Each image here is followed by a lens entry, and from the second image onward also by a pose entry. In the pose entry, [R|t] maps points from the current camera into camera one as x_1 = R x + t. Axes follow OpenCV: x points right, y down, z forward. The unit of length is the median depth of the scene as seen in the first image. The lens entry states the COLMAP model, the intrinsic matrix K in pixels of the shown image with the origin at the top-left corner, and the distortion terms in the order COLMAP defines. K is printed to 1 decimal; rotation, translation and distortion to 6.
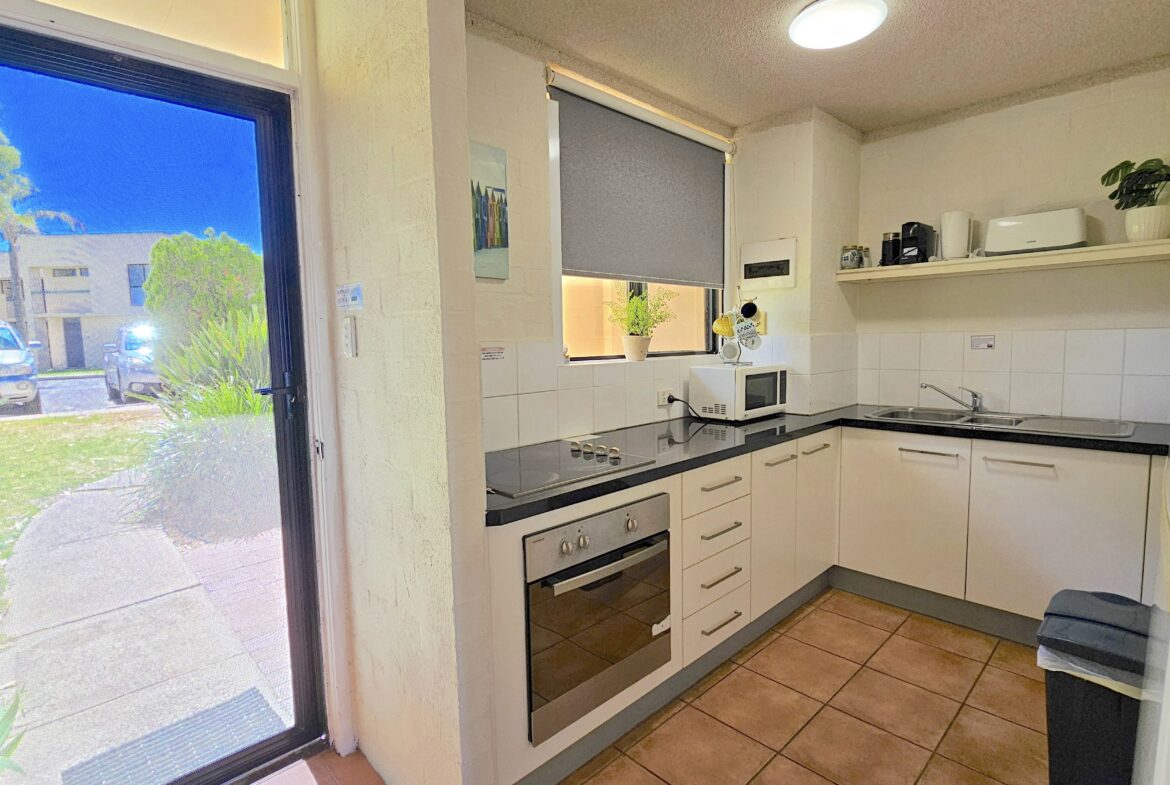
lens RADIAL K [[570.9, 0, 583.8], [0, 570.9, 392.0], [0, 0, 1]] dist [-0.000948, 0.000761]
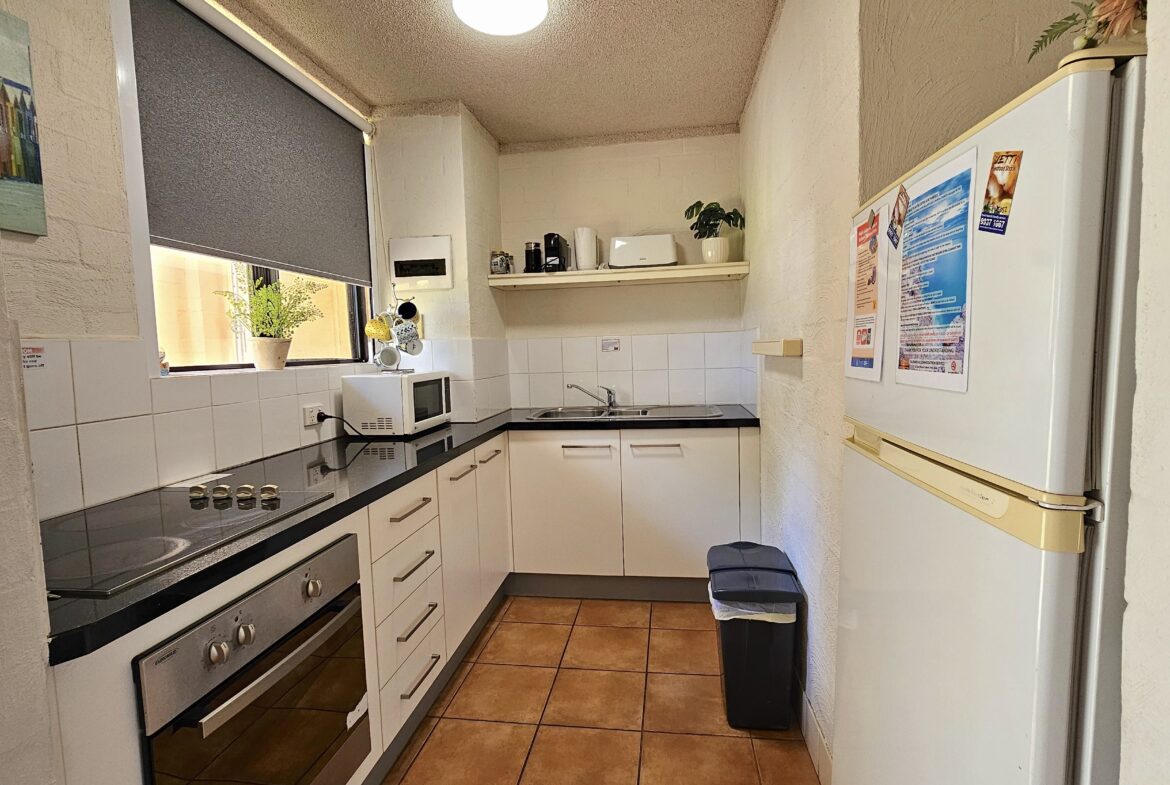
lens RADIAL K [[570.9, 0, 583.1], [0, 570.9, 391.6], [0, 0, 1]] dist [-0.000948, 0.000761]
pose [[0.789420, -0.051756, 0.611668, -0.054784], [0.072692, 0.997310, -0.009430, 0.013639], [-0.609534, 0.051908, 0.791059, 0.159638]]
